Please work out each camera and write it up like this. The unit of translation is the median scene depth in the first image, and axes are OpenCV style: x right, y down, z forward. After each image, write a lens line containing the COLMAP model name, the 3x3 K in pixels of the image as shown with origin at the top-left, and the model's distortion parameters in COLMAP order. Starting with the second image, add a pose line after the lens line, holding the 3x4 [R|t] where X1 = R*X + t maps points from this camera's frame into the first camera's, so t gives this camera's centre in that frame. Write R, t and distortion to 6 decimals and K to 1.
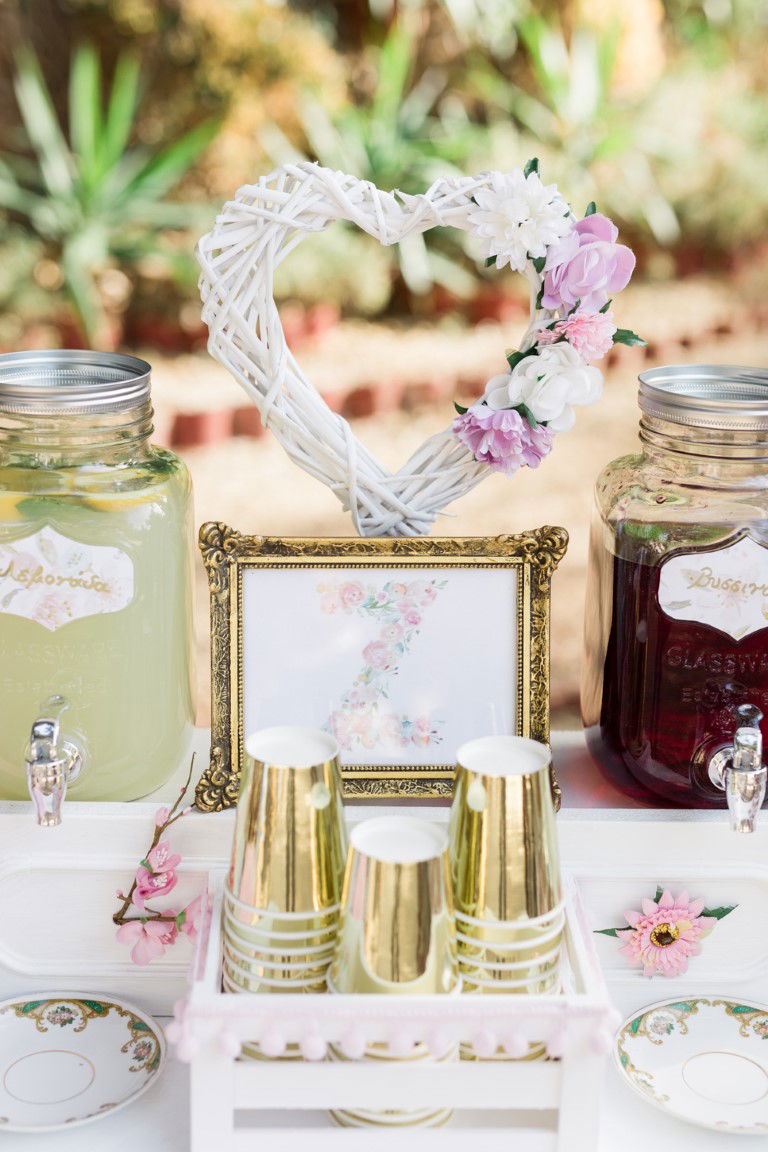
lens RADIAL K [[1789.1, 0, 375.1], [0, 1789.1, 594.2], [0, 0, 1]] dist [-0.005116, 0.000000]
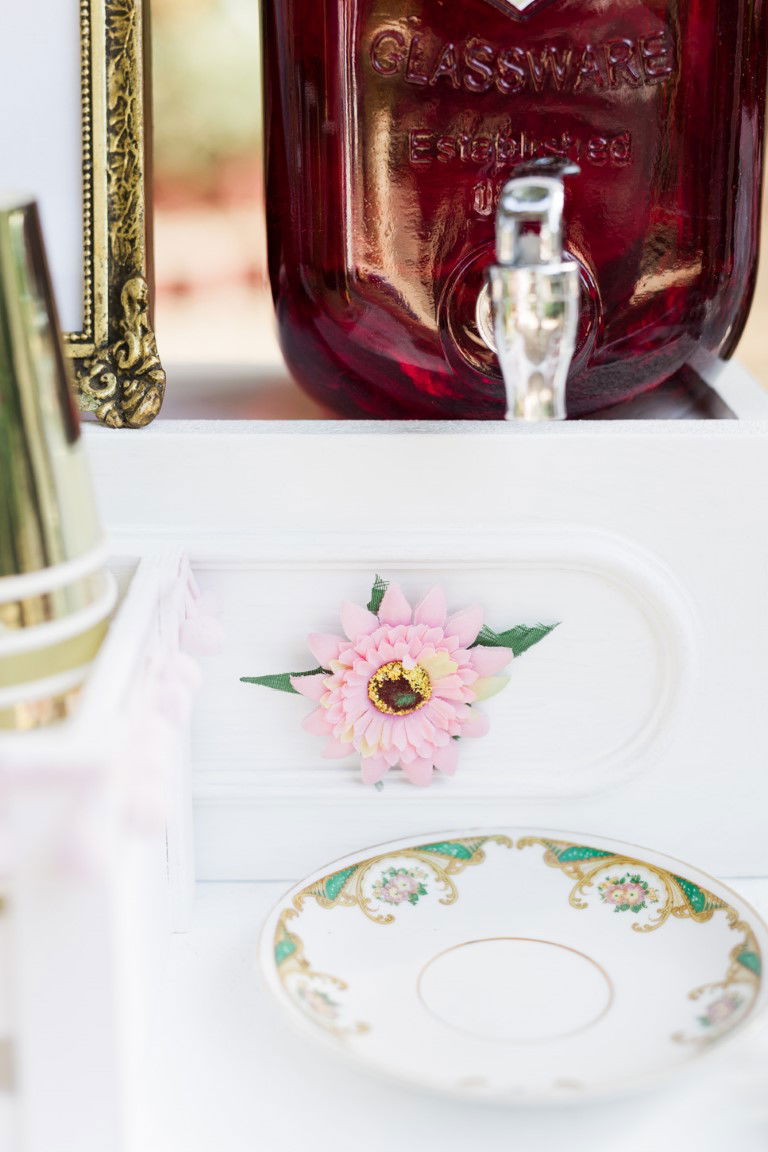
lens RADIAL K [[1789.1, 0, 452.3], [0, 1789.1, 579.5], [0, 0, 1]] dist [-0.005116, 0.000000]
pose [[0.999678, -0.014890, -0.020537, 0.185570], [0.014120, 0.999210, -0.037146, 0.179858], [0.021074, 0.036844, 0.999099, 0.535870]]
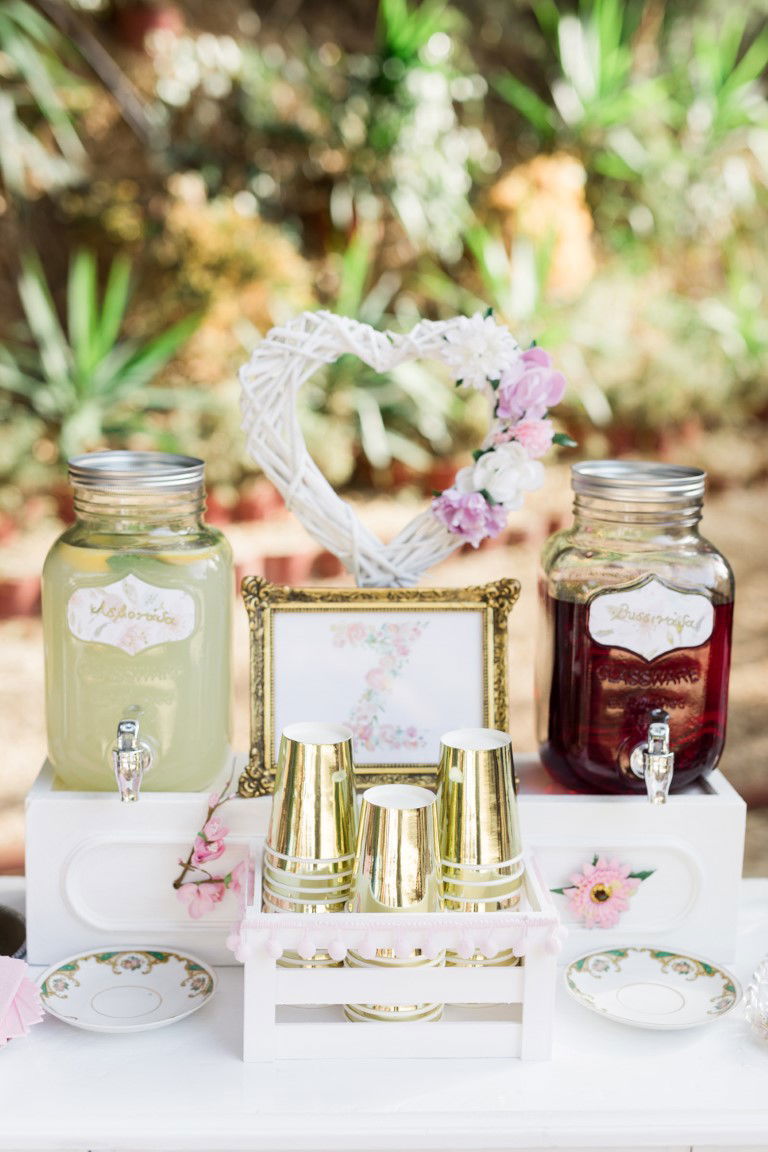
lens RADIAL K [[1789.1, 0, 376.6], [0, 1789.1, 575.6], [0, 0, 1]] dist [-0.005116, 0.000000]
pose [[0.999513, -0.005435, 0.030732, -0.038689], [0.009246, 0.992082, -0.125254, 0.123242], [-0.029808, 0.125477, 0.991649, -0.305814]]
